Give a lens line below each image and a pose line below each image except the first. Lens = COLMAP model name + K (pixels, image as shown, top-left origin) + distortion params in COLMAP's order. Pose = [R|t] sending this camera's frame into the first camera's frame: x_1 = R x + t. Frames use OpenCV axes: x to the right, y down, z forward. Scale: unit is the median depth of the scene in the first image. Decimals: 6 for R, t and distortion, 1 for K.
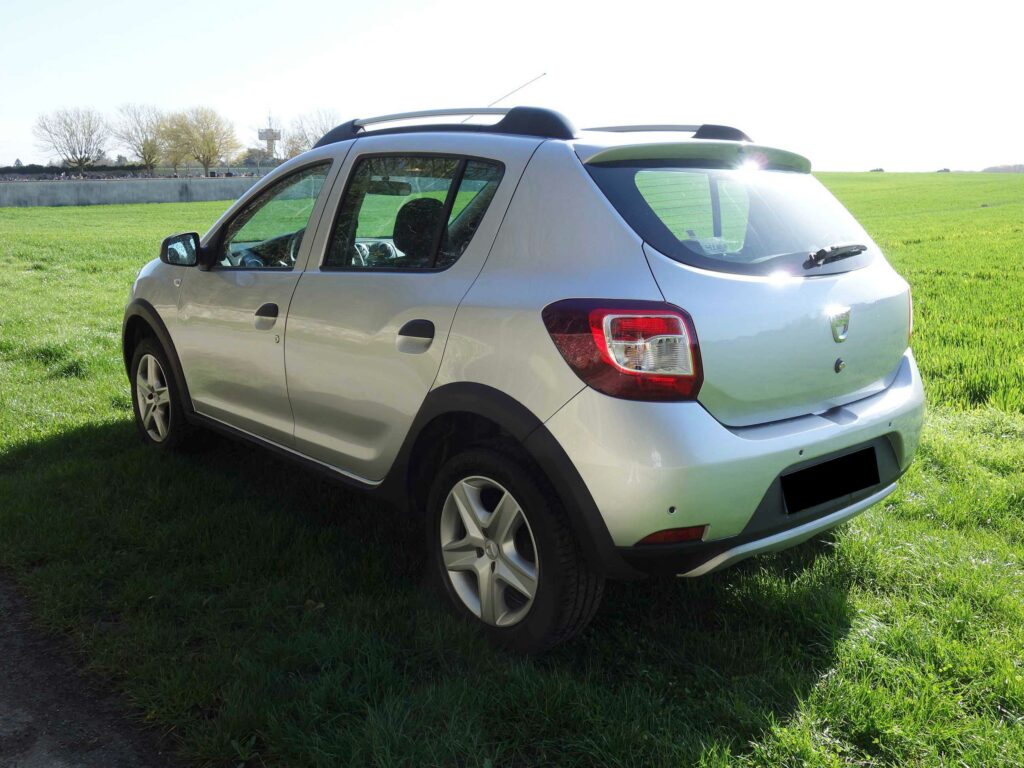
lens RADIAL K [[900.5, 0, 517.3], [0, 900.5, 381.9], [0, 0, 1]] dist [0.008147, -0.030394]
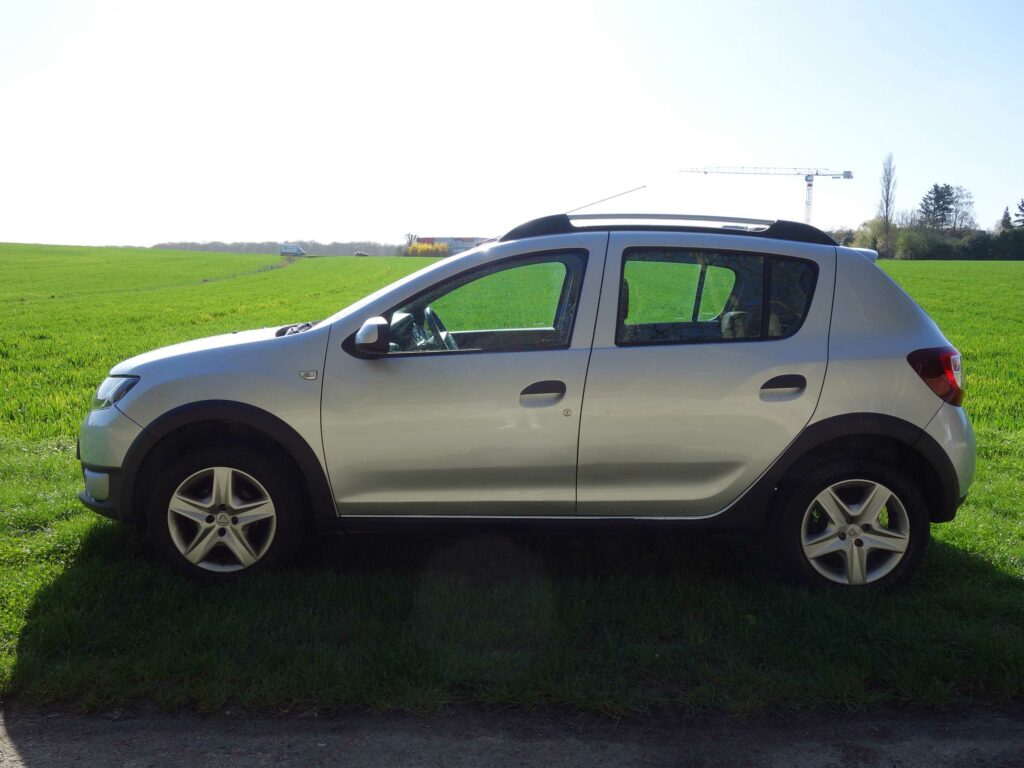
lens RADIAL K [[900.5, 0, 512.5], [0, 900.5, 391.6], [0, 0, 1]] dist [0.008147, -0.030394]
pose [[0.675984, -0.089680, 0.731439, -1.330150], [0.140456, 0.990051, -0.008420, -0.089063], [-0.723407, 0.108427, 0.681854, 0.377630]]
